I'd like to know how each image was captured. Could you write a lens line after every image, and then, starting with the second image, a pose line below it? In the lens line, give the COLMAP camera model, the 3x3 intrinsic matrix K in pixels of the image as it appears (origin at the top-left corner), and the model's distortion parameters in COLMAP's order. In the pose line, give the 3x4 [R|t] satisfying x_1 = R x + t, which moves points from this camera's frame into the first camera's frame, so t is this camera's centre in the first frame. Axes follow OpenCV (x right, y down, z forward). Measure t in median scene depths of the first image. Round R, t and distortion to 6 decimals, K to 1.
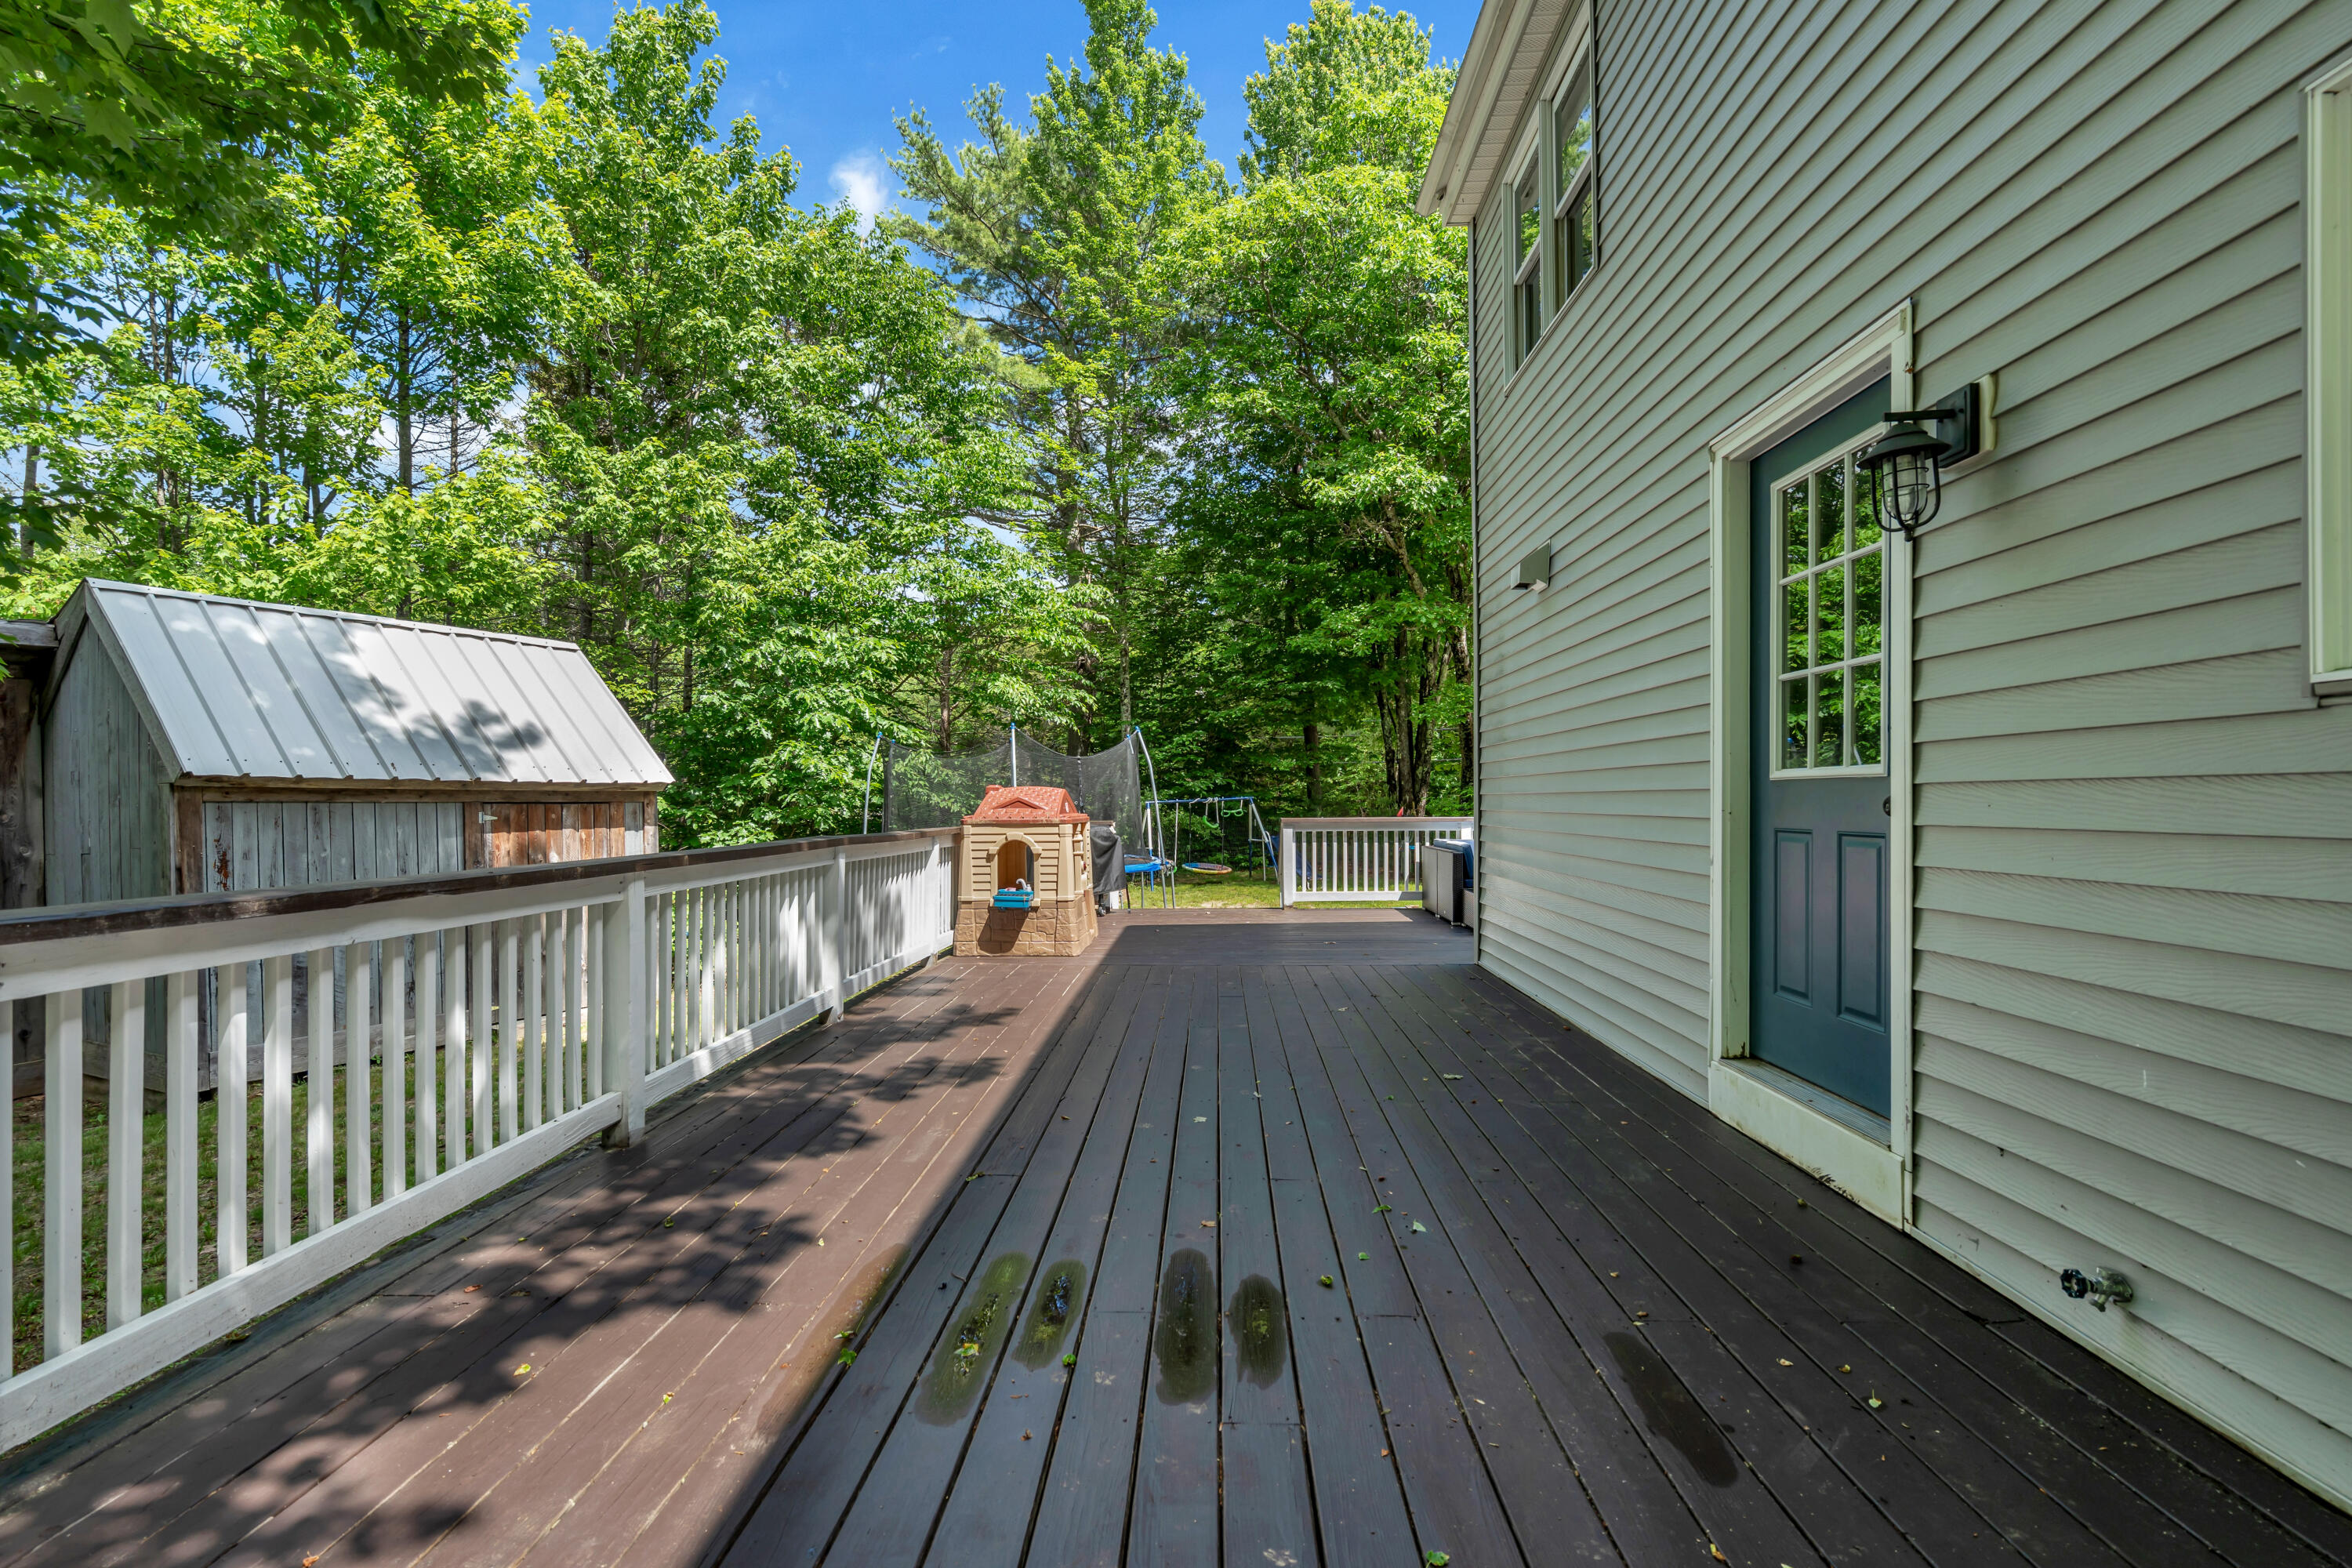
lens RADIAL K [[1073.2, 0, 1177.7], [0, 1073.2, 795.4], [0, 0, 1]] dist [-0.001079, -0.000540]
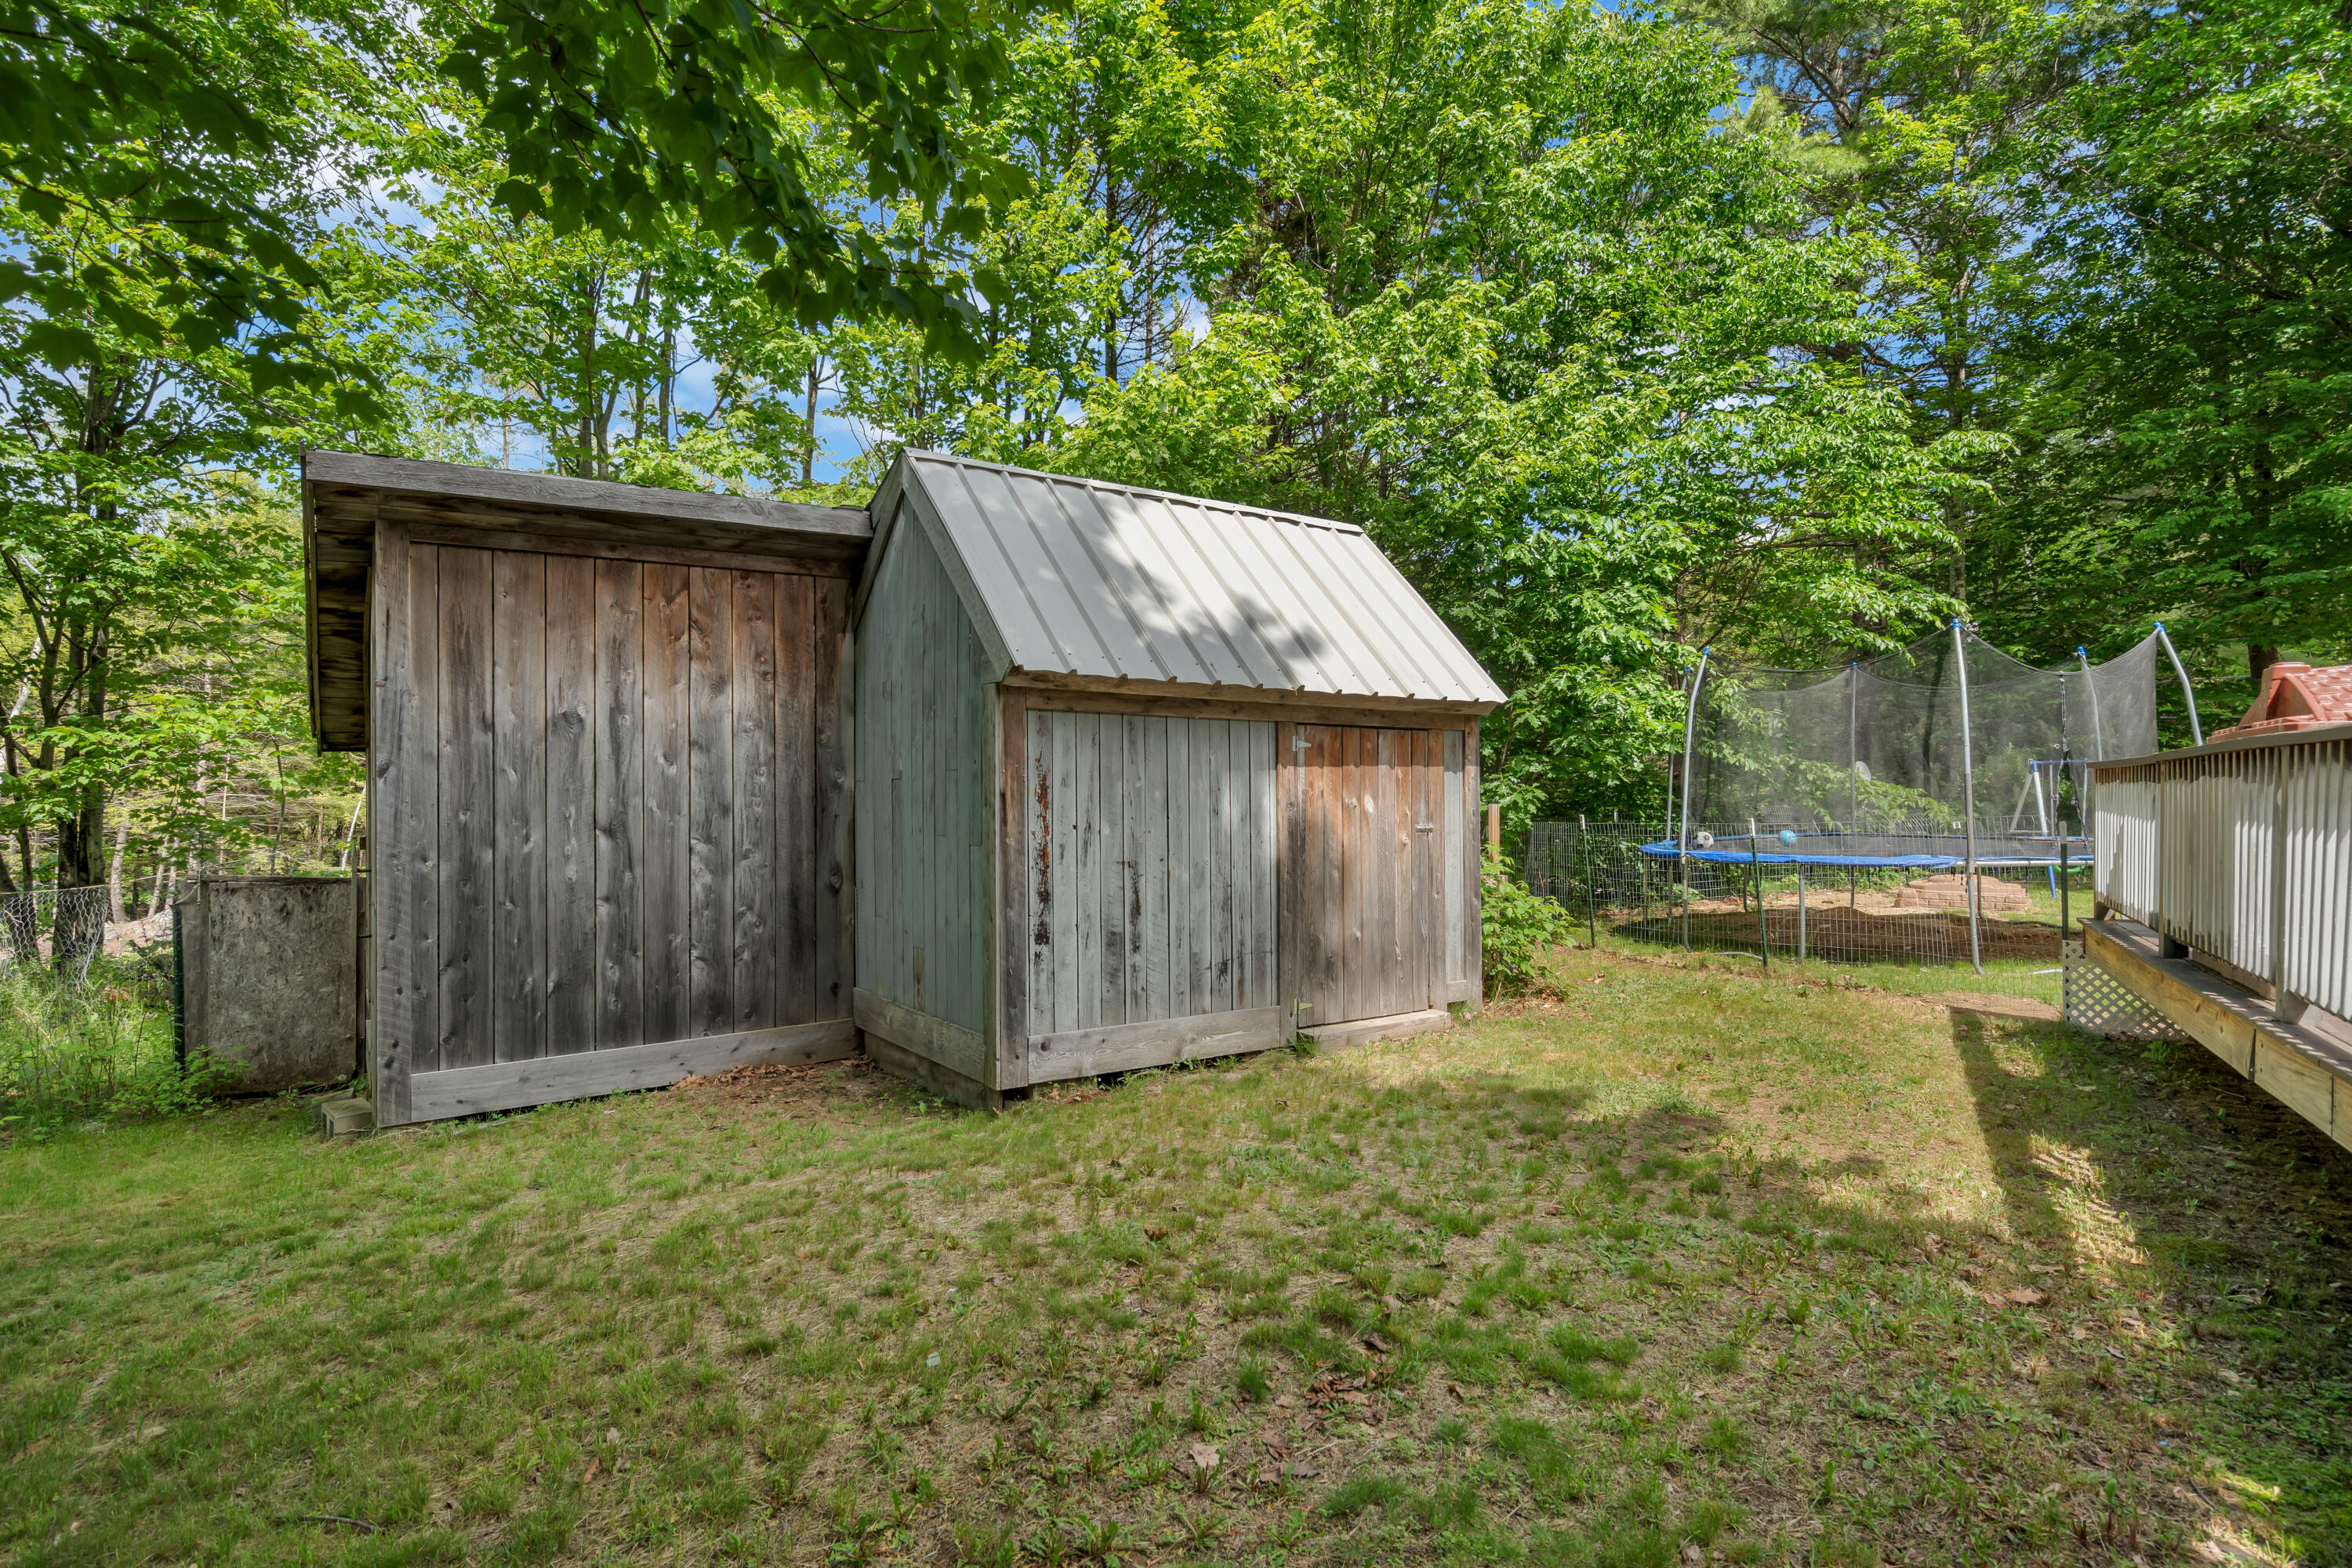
lens RADIAL K [[1219.1, 0, 1176.0], [0, 1219.1, 784.0], [0, 0, 1]] dist [-0.039361, -0.000335]
pose [[0.878933, 0.013576, -0.476751, -0.267358], [-0.009679, 0.999897, 0.010628, 0.033197], [0.476846, -0.004727, 0.878974, 0.191694]]
